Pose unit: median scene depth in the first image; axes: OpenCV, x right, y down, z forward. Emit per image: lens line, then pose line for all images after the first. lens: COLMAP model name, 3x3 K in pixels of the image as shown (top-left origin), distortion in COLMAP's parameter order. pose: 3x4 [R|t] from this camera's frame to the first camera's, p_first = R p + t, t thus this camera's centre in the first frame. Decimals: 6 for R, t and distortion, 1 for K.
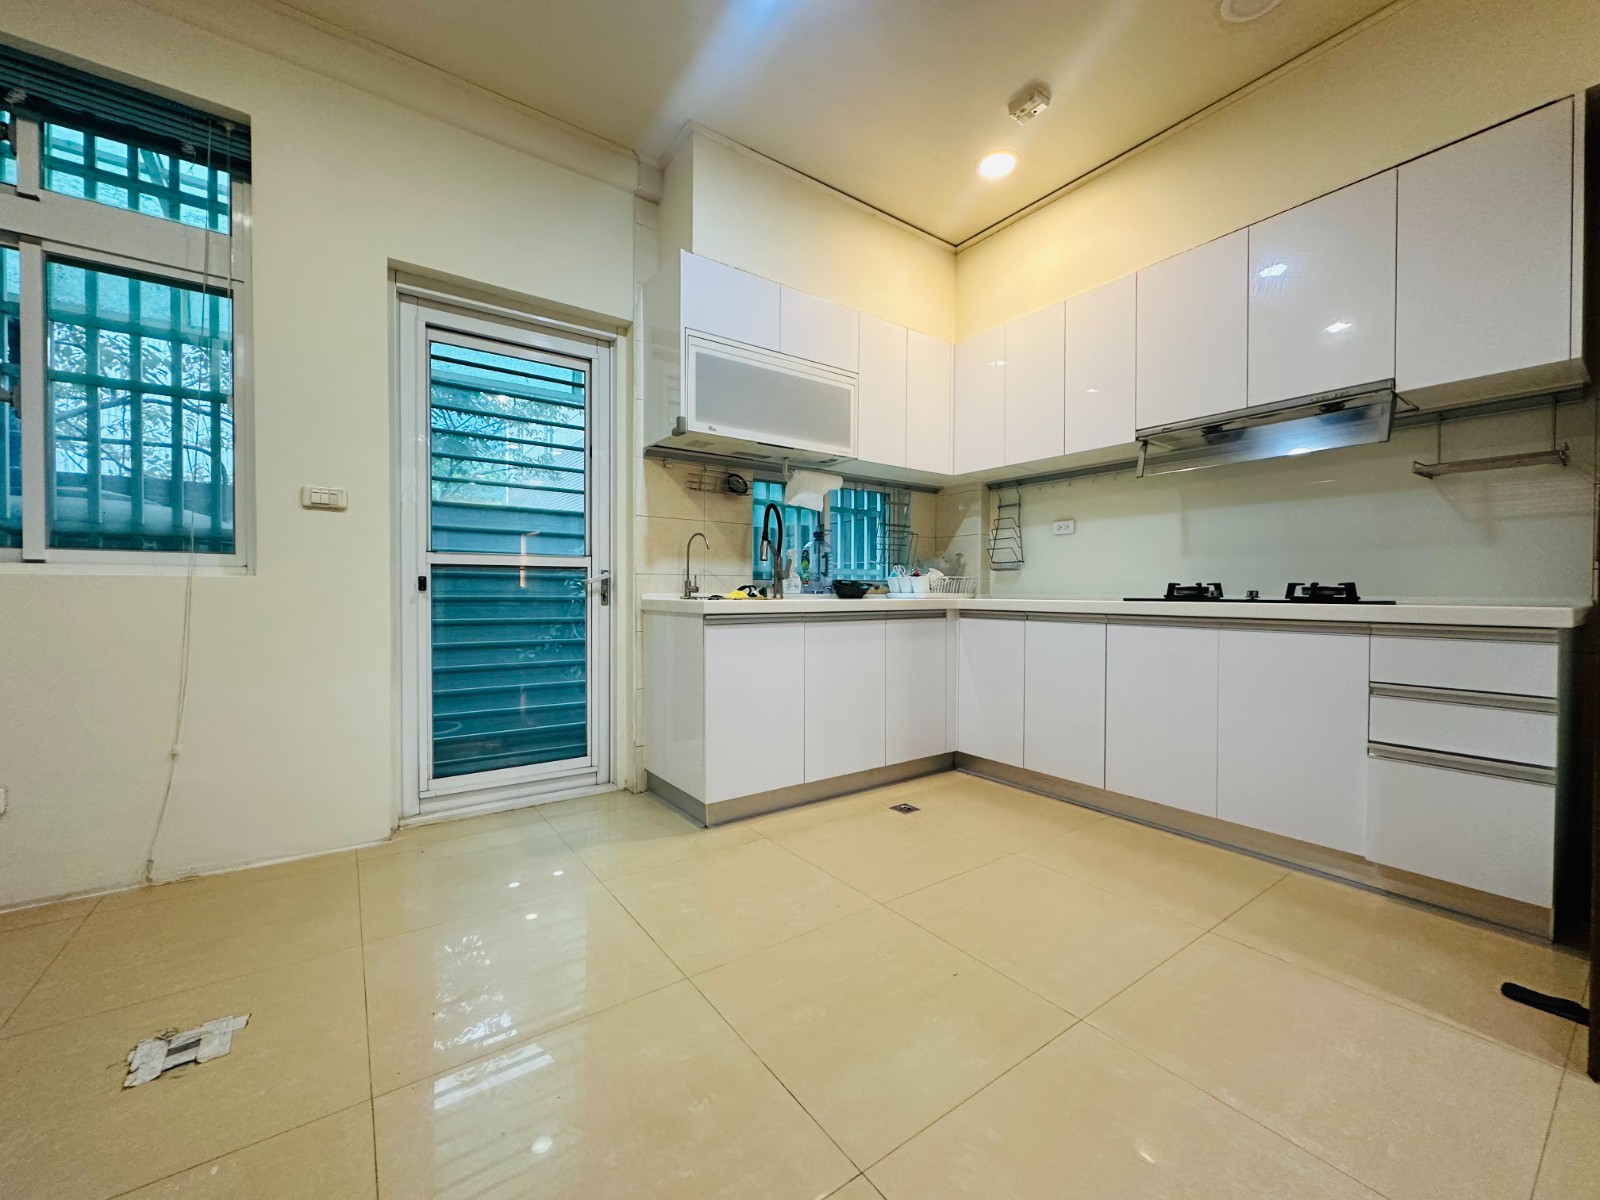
lens RADIAL K [[640.6, 0, 800.0], [0, 640.6, 600.0], [0, 0, 1]] dist [-0.001210, 0.000426]
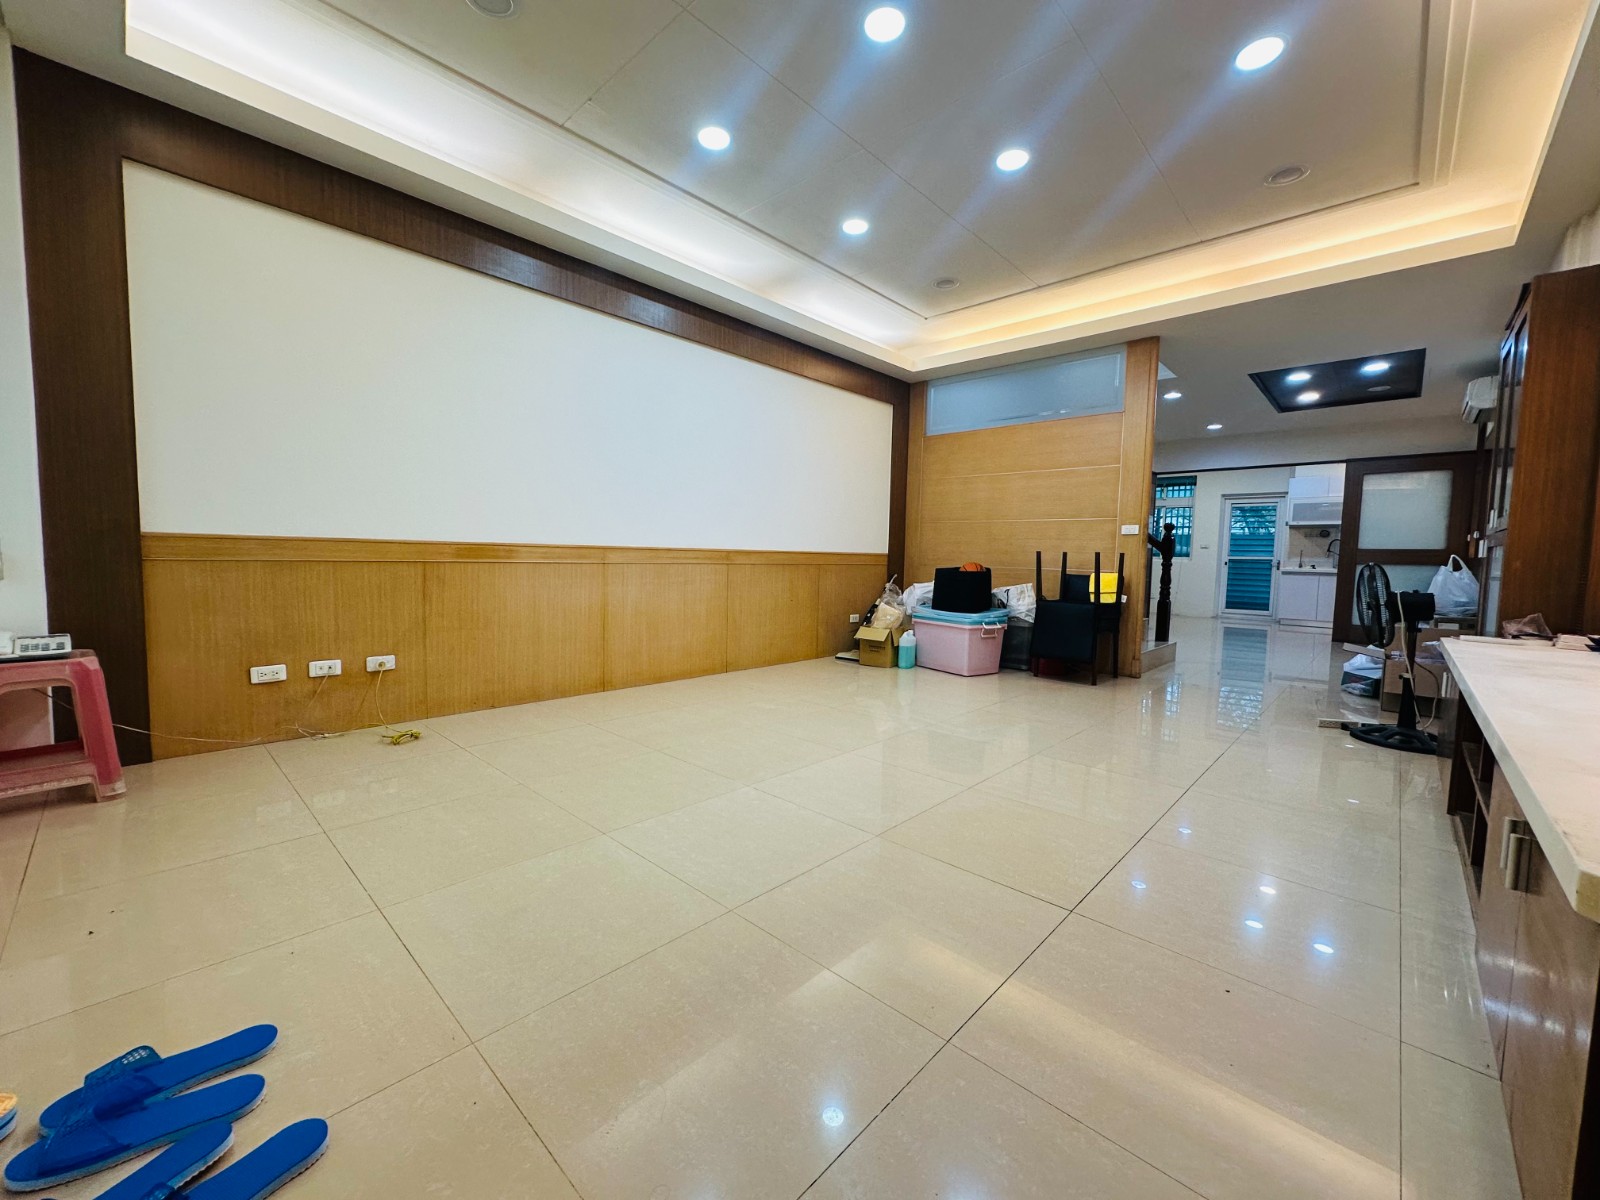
lens RADIAL K [[640.6, 0, 800.0], [0, 640.6, 600.0], [0, 0, 1]] dist [-0.001210, 0.000426]
pose [[0.186779, 0.070690, -0.979855, 3.116721], [-0.035644, 0.997239, 0.065150, 0.041876], [0.981755, 0.022757, 0.188783, -2.631994]]
